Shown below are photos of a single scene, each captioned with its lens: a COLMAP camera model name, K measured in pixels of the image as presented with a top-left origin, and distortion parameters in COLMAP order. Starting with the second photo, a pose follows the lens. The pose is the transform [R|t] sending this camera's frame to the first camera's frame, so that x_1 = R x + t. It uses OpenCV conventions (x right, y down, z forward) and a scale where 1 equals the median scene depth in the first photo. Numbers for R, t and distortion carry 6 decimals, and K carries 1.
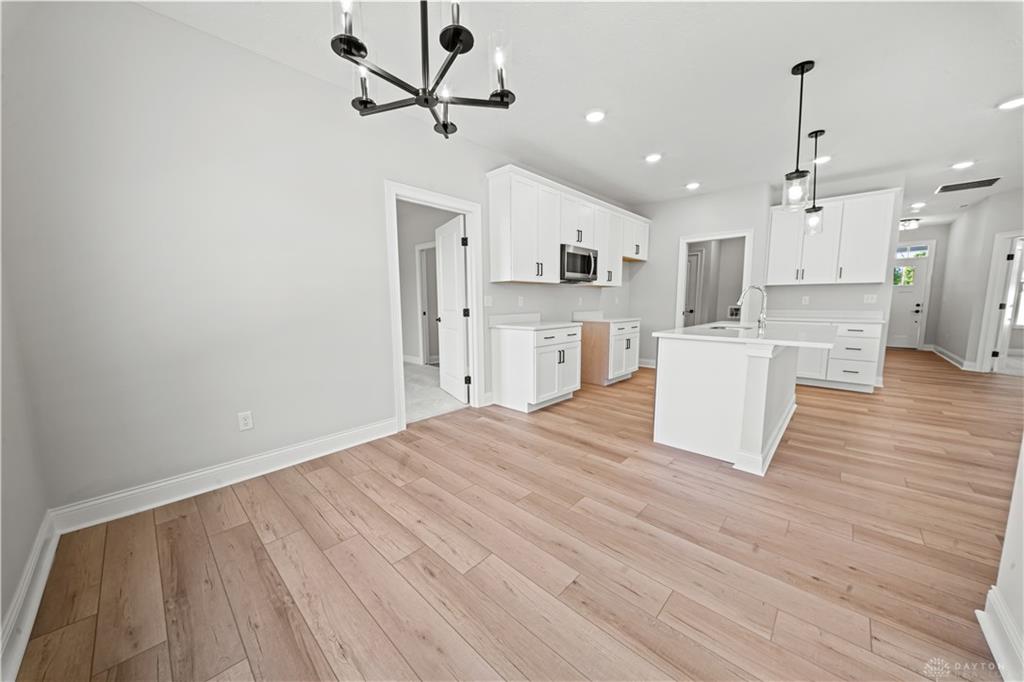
lens RADIAL K [[356.3, 0, 505.3], [0, 356.3, 342.7], [0, 0, 1]] dist [-0.004240, -0.001484]
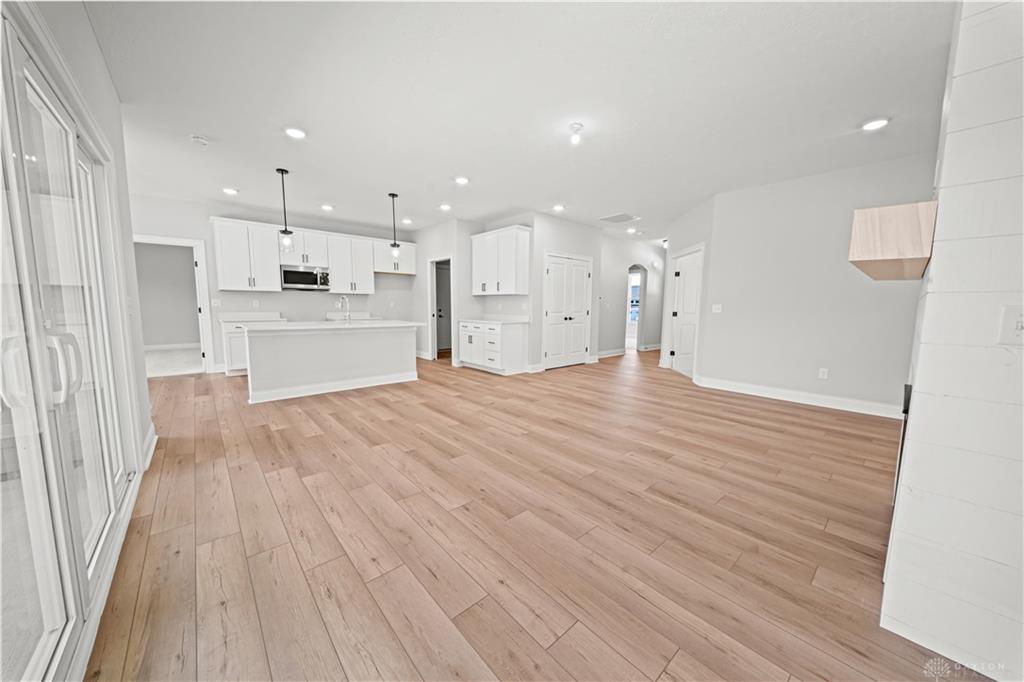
lens RADIAL K [[356.3, 0, 510.4], [0, 356.3, 347.3], [0, 0, 1]] dist [-0.004240, -0.001484]
pose [[0.996396, 0.027022, -0.080401, 1.426412], [-0.026962, 0.999635, 0.001825, 0.037589], [0.080421, 0.000349, 0.996761, -0.433487]]
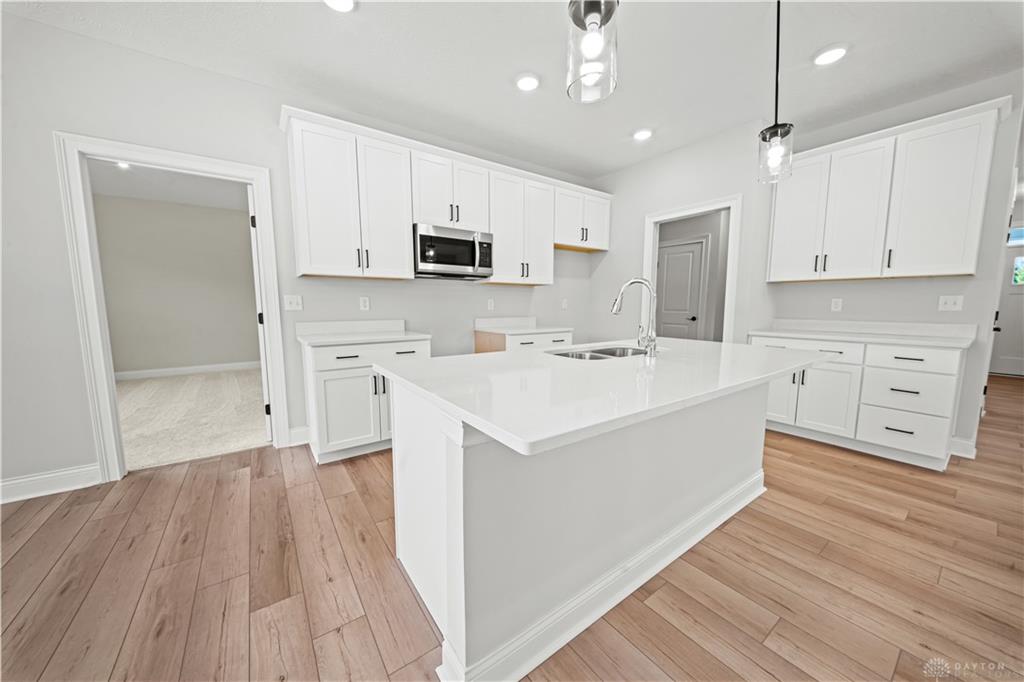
lens RADIAL K [[356.3, 0, 507.3], [0, 356.3, 342.6], [0, 0, 1]] dist [-0.004240, -0.001484]
pose [[0.982586, 0.025919, -0.183993, 0.559430], [-0.027336, 0.999613, -0.005168, -0.048215], [0.183788, 0.010108, 0.982914, 0.395881]]
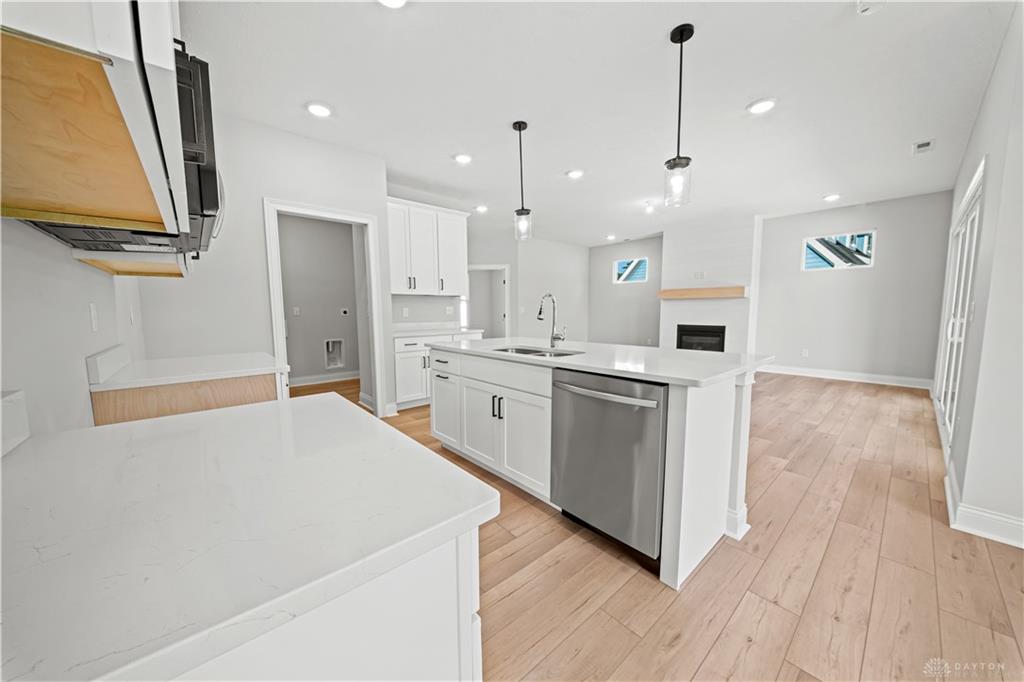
lens RADIAL K [[356.3, 0, 515.1], [0, 356.3, 339.3], [0, 0, 1]] dist [-0.004240, -0.001484]
pose [[0.077737, -0.074775, 0.994166, -0.060185], [0.118608, 0.990795, 0.065247, -0.110699], [-0.989893, 0.112844, 0.085890, 0.938901]]
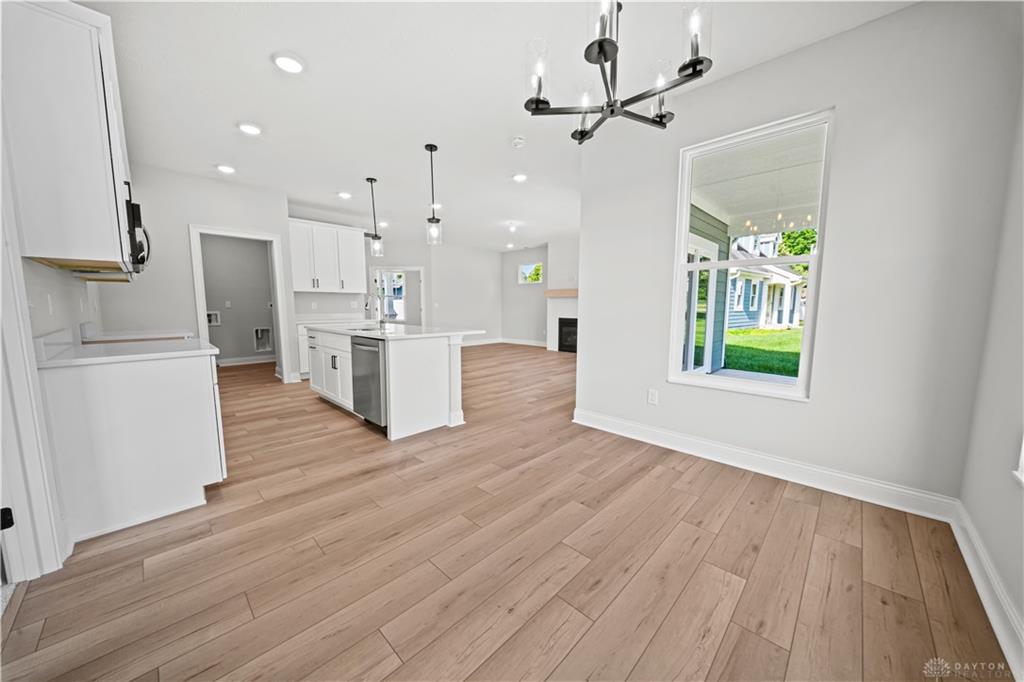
lens RADIAL K [[356.3, 0, 513.6], [0, 356.3, 342.8], [0, 0, 1]] dist [-0.004240, -0.001484]
pose [[0.003173, -0.102102, 0.994769, -0.481230], [0.116788, 0.988004, 0.101035, -0.056176], [-0.993152, 0.115857, 0.015060, 0.490455]]
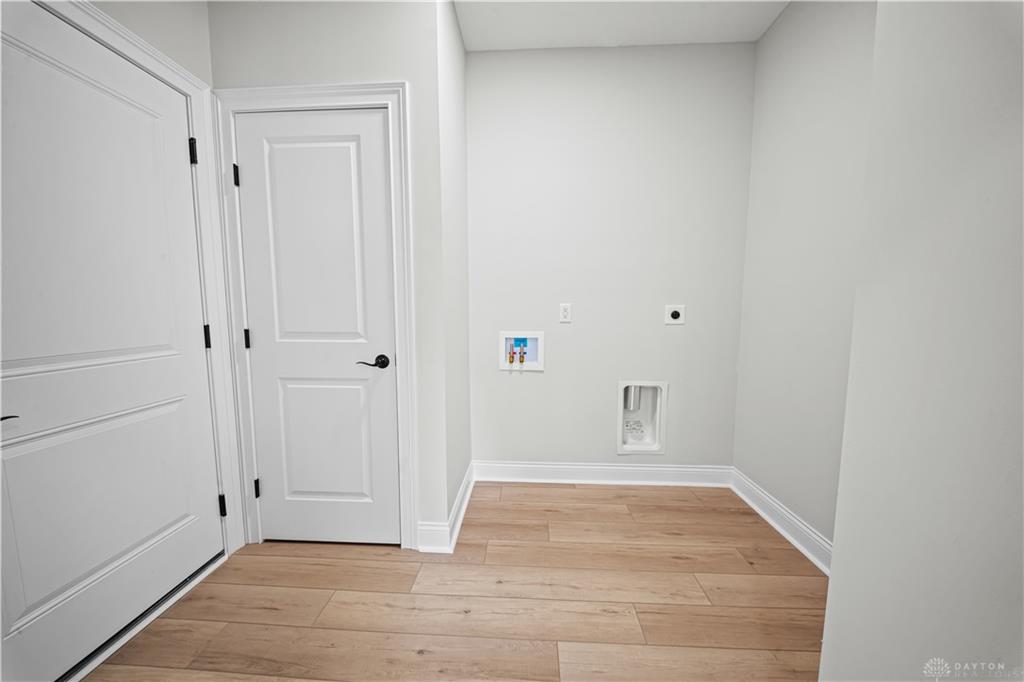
lens RADIAL K [[356.3, 0, 512.5], [0, 356.3, 348.6], [0, 0, 1]] dist [-0.004240, -0.001484]
pose [[0.755892, -0.068590, 0.651093, 0.879585], [0.073580, 0.997096, 0.019616, -0.191301], [-0.650548, 0.033080, 0.758744, 1.547031]]
